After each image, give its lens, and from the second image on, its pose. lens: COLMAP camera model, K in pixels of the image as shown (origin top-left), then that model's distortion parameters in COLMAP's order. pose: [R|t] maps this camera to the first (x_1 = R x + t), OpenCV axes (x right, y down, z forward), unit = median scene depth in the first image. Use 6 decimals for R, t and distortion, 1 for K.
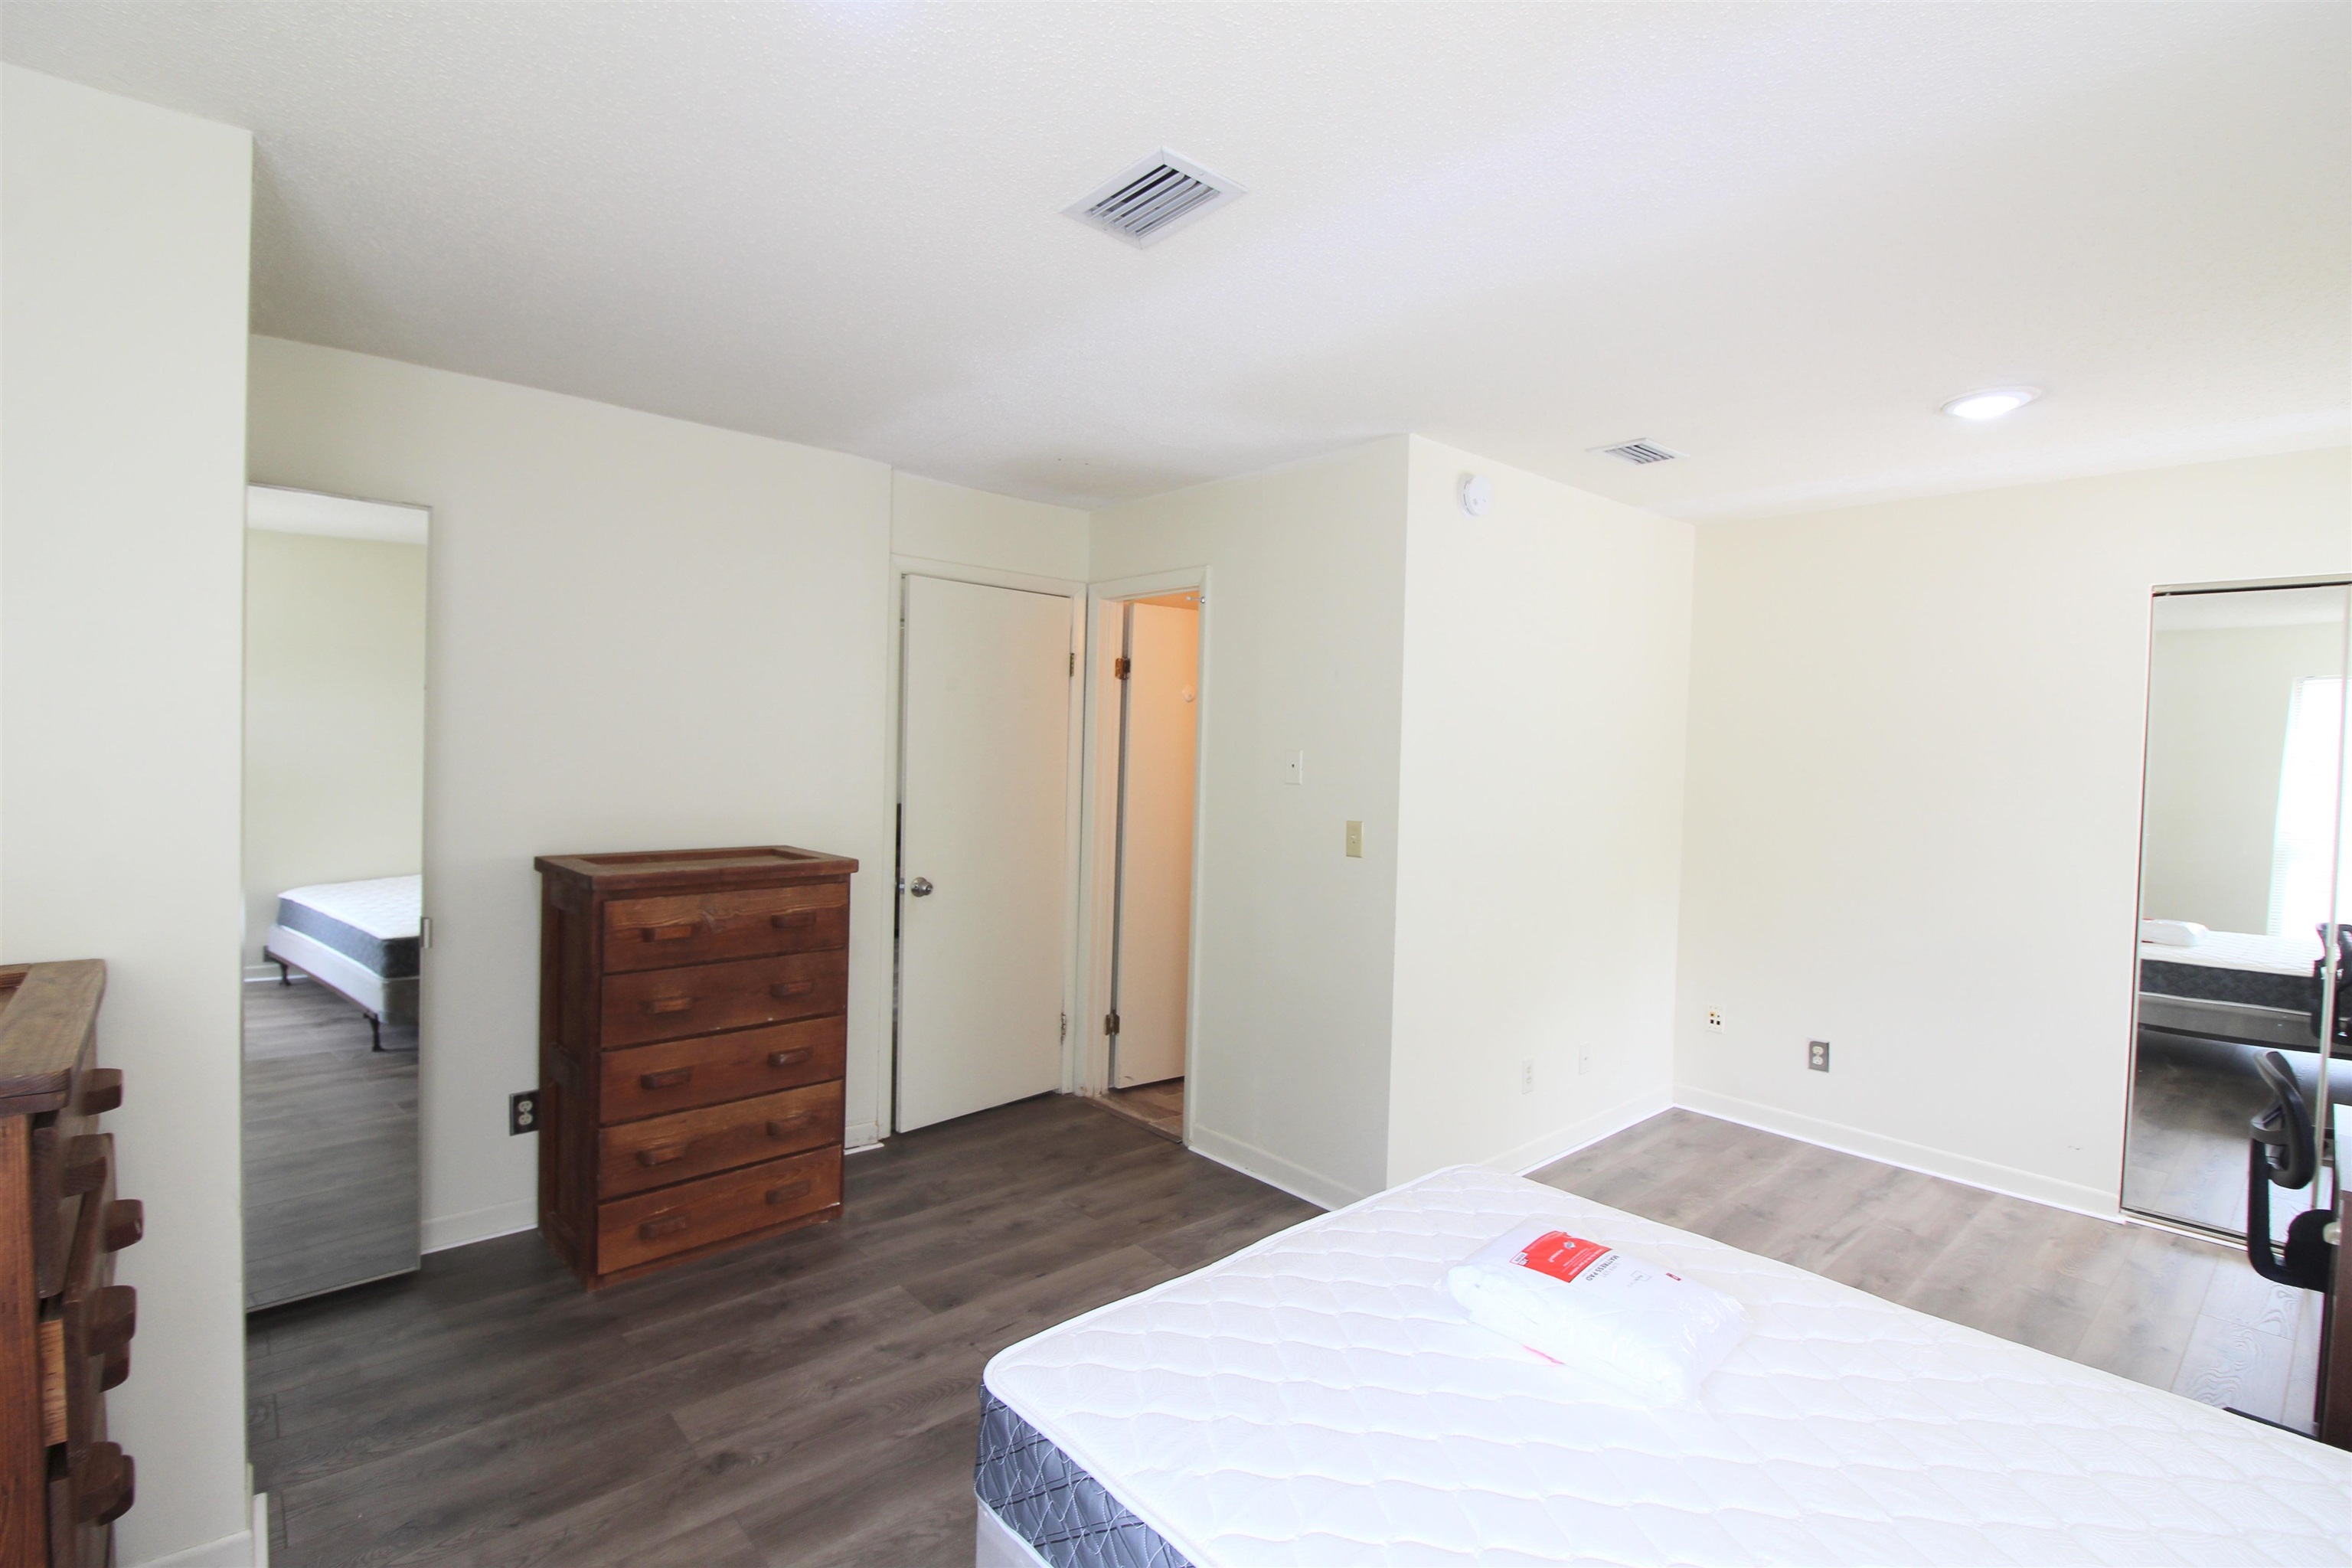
lens RADIAL K [[1089.1, 0, 1184.1], [0, 1089.1, 774.5], [0, 0, 1]] dist [-0.003235, -0.010910]
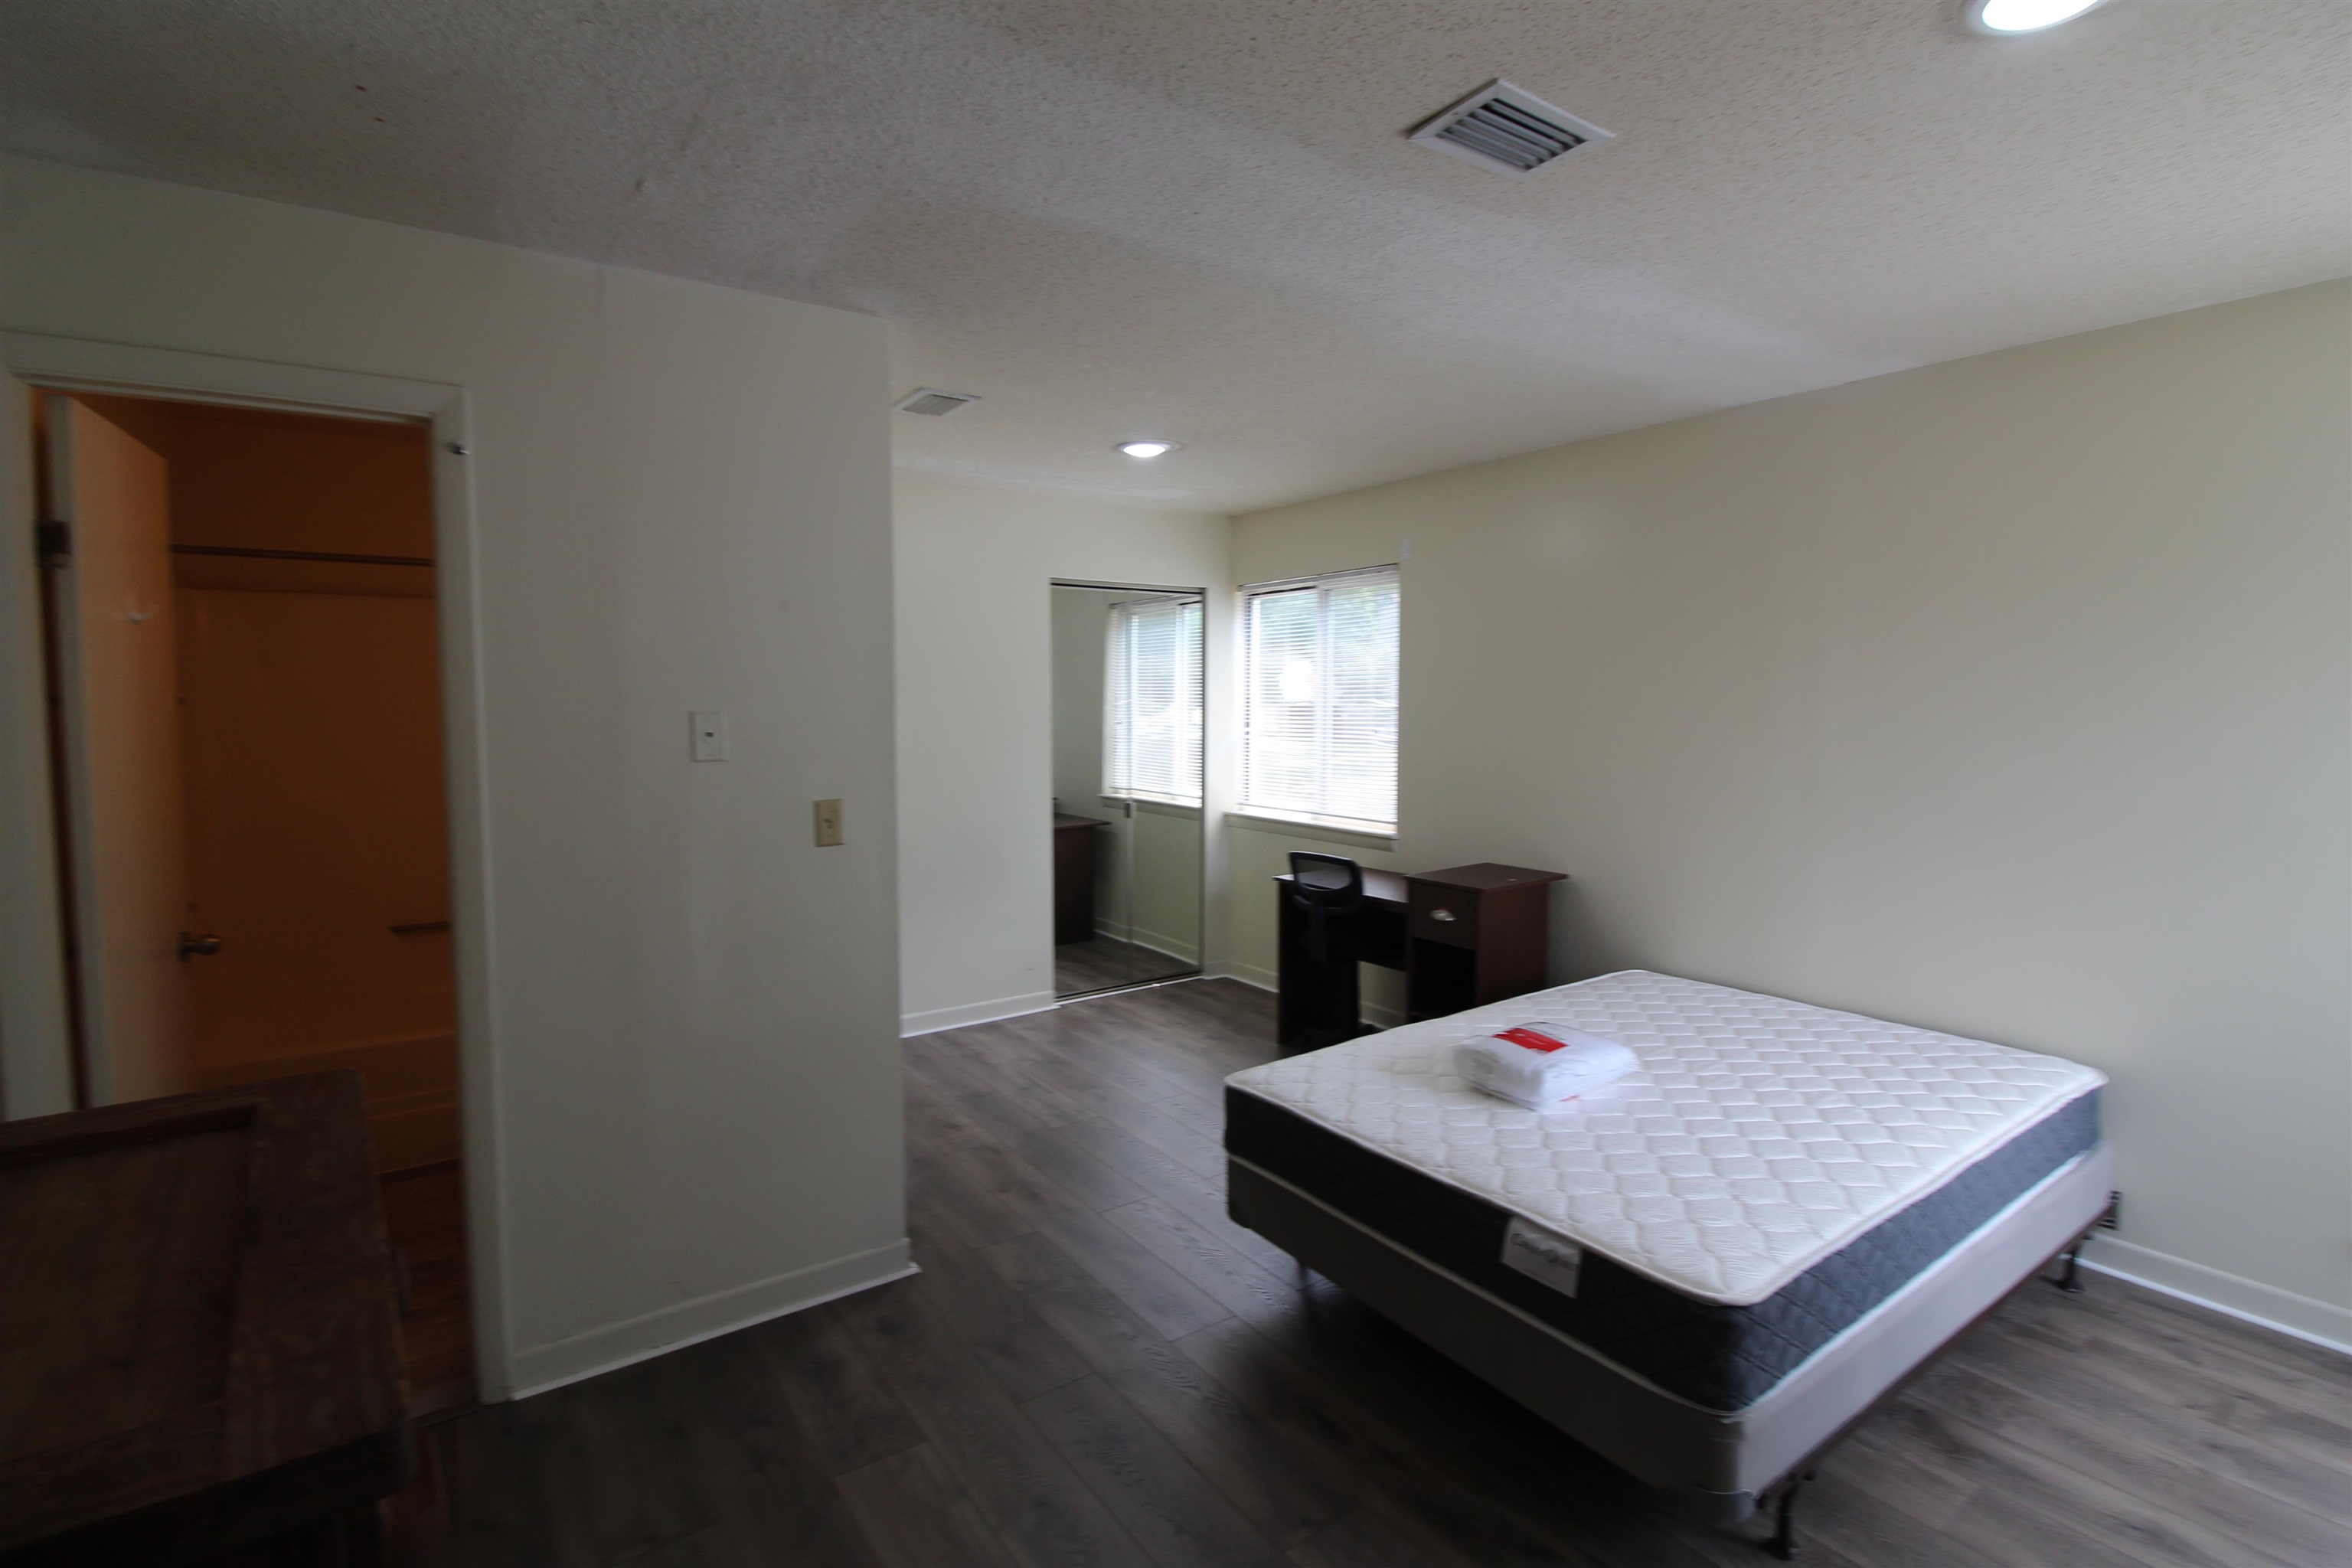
lens RADIAL K [[1089.1, 0, 1178.3], [0, 1089.1, 781.0], [0, 0, 1]] dist [-0.003235, -0.010910]
pose [[0.107812, -0.100538, 0.989075, -0.568843], [0.037196, 0.994585, 0.097043, -0.036206], [-0.993475, 0.026327, 0.110968, 0.650427]]
